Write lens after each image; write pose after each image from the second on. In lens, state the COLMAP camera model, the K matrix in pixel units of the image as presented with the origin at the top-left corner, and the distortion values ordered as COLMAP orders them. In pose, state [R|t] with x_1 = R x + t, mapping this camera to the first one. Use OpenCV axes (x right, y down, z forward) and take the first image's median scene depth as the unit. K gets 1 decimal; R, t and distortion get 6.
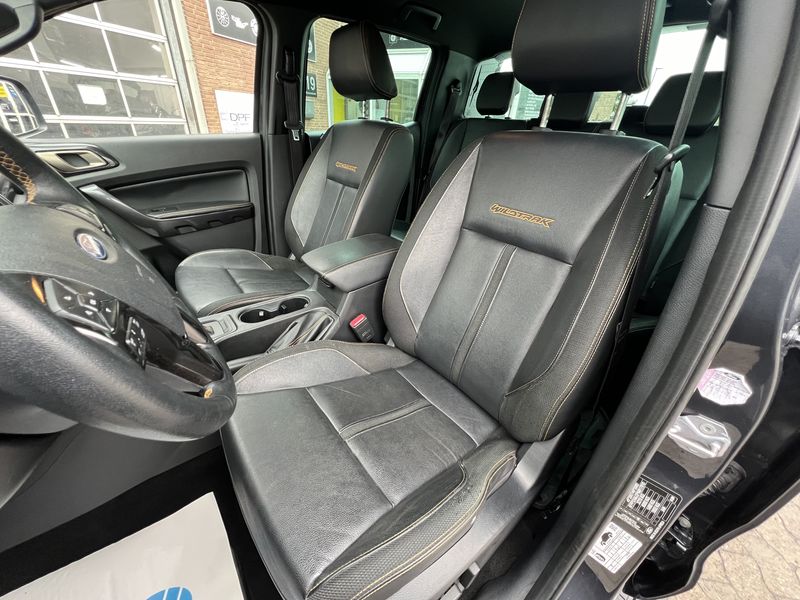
lens RADIAL K [[321.1, 0, 400.9], [0, 321.1, 296.9], [0, 0, 1]] dist [-0.000566, -0.000029]
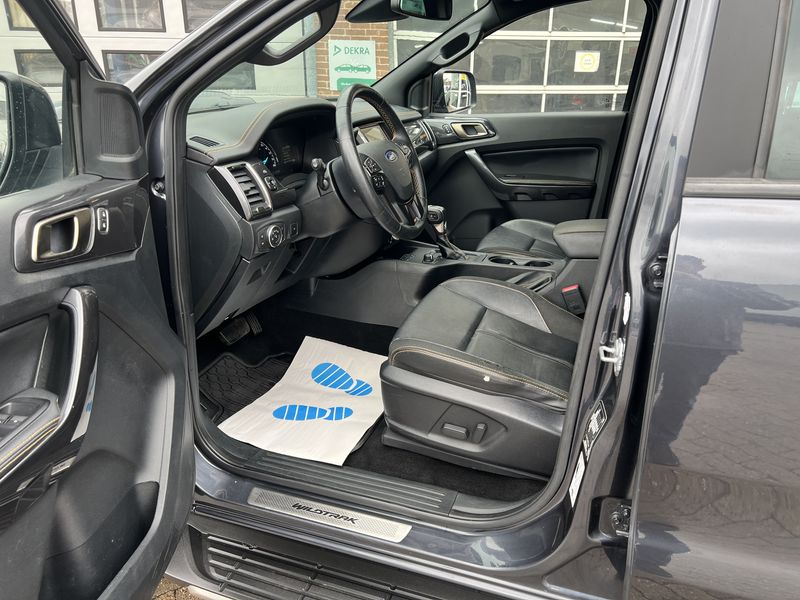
lens RADIAL K [[604.6, 0, 400.3], [0, 604.6, 302.4], [0, 0, 1]] dist [-0.036735, -0.005931]
pose [[0.527592, 0.265483, -0.806948, 0.799480], [-0.383545, 0.922024, 0.052577, 0.155637], [0.757984, 0.281762, 0.588277, -0.356654]]
